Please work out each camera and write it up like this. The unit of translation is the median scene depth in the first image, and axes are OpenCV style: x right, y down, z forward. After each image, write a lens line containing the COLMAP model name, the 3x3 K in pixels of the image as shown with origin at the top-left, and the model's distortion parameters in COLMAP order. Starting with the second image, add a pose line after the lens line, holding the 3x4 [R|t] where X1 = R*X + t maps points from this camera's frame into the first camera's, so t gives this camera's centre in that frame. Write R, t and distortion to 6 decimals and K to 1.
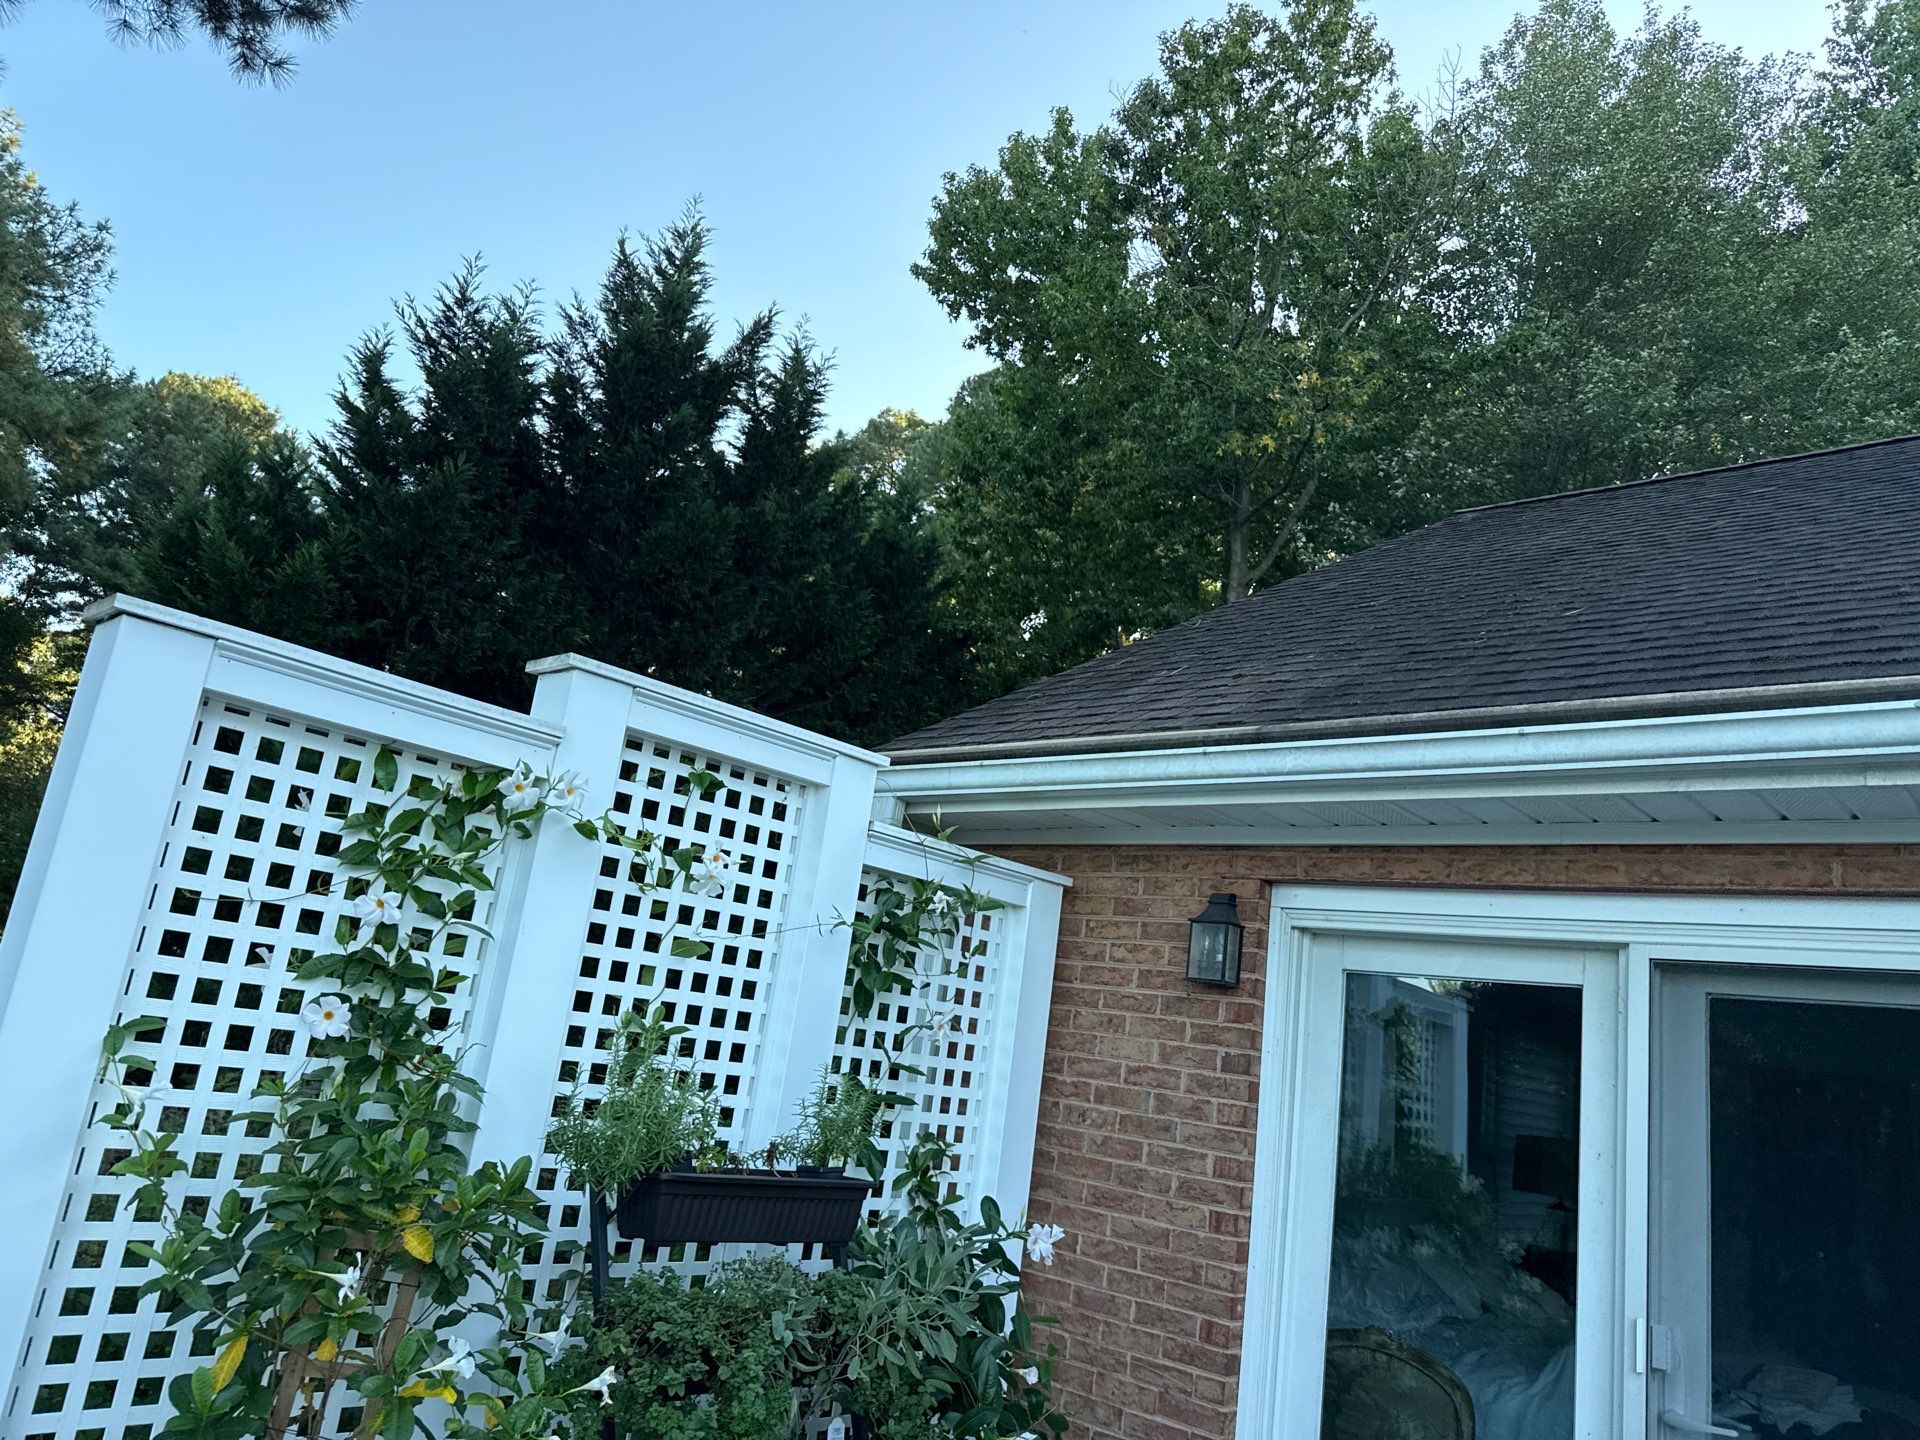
lens RADIAL K [[1348.6, 0, 1000.0], [0, 1348.6, 707.9], [0, 0, 1]] dist [0.111642, -0.189525]
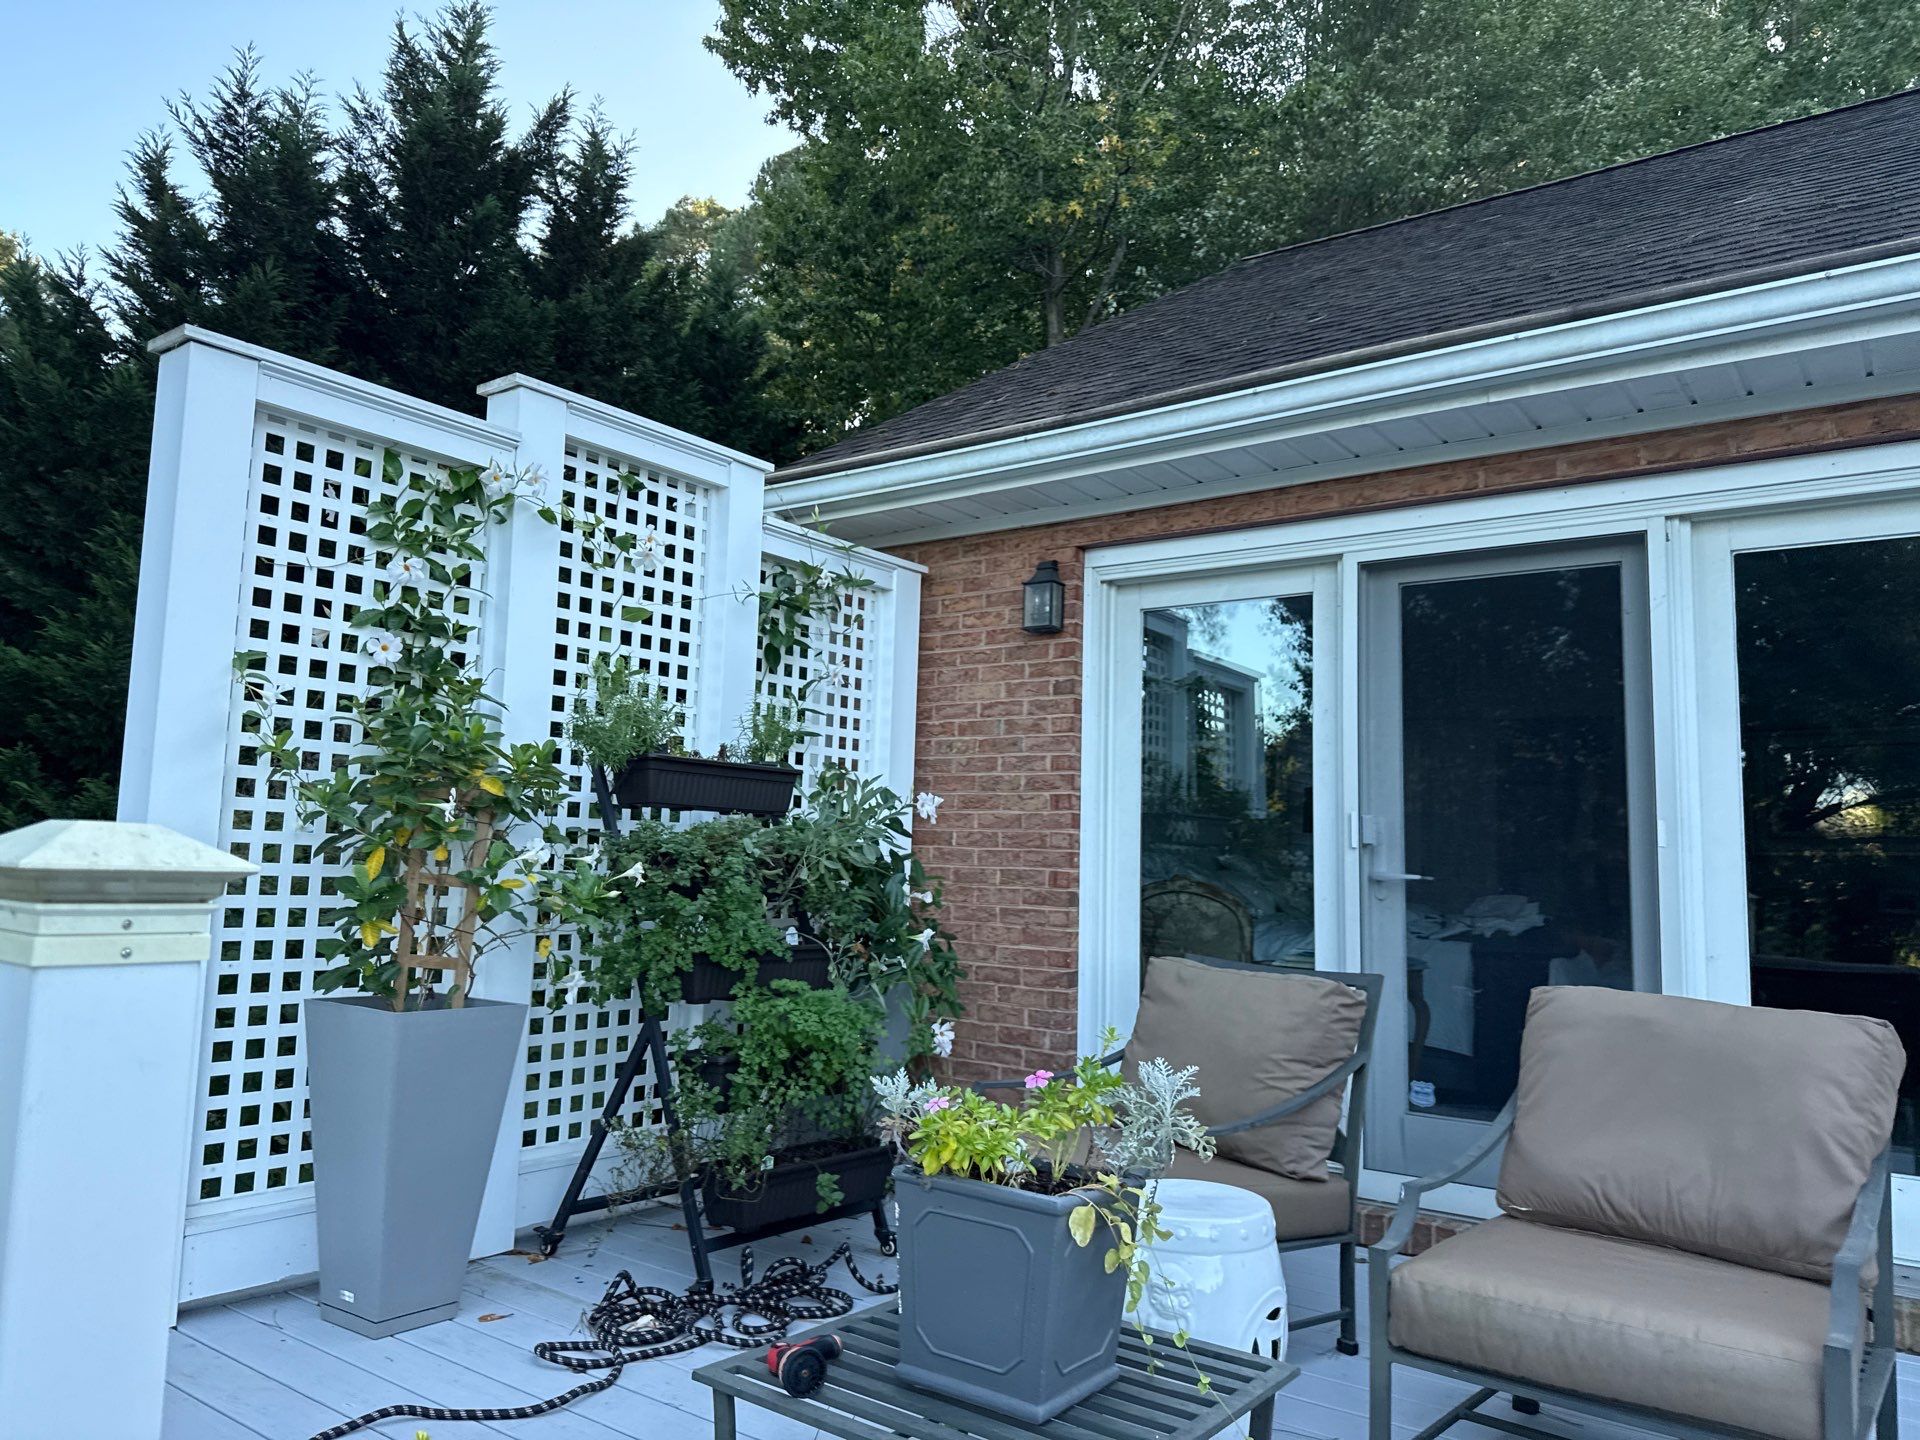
lens RADIAL K [[1308.8, 0, 982.3], [0, 1308.8, 716.7], [0, 0, 1]] dist [0.110126, -0.186332]
pose [[0.991347, -0.086855, 0.098427, -0.027545], [0.069836, 0.983851, 0.164802, 0.069774], [-0.111151, -0.156502, 0.981403, -0.205592]]
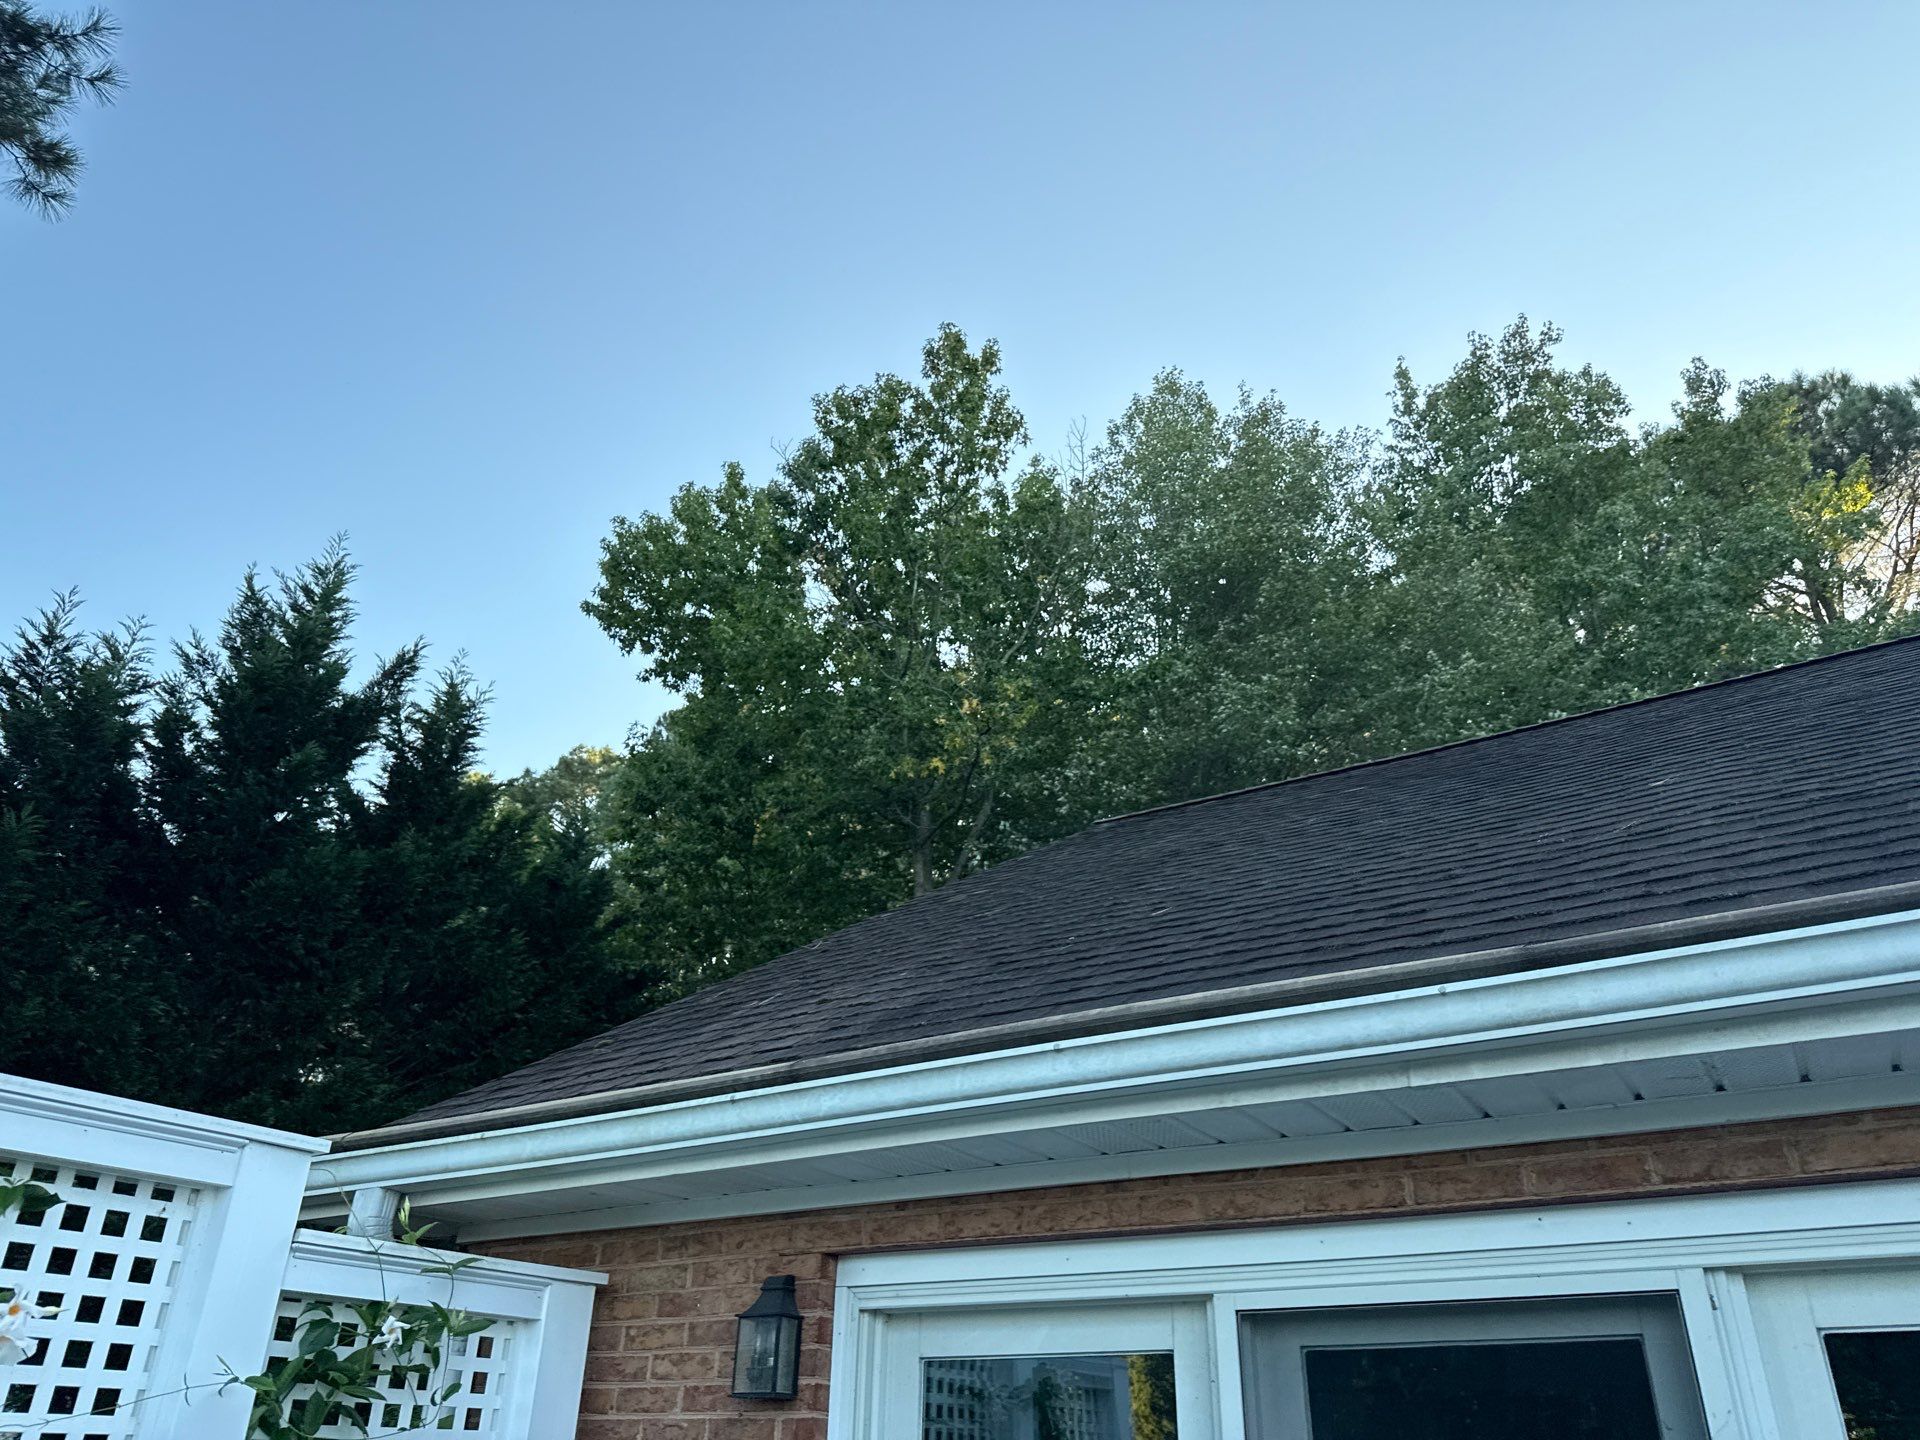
lens RADIAL K [[1348.6, 0, 1000.0], [0, 1348.6, 707.9], [0, 0, 1]] dist [0.111642, -0.189525]
pose [[0.975609, -0.017329, 0.218829, 0.112823], [0.068955, 0.970612, -0.230558, 0.002544], [-0.208403, 0.240023, 0.948133, 0.093716]]
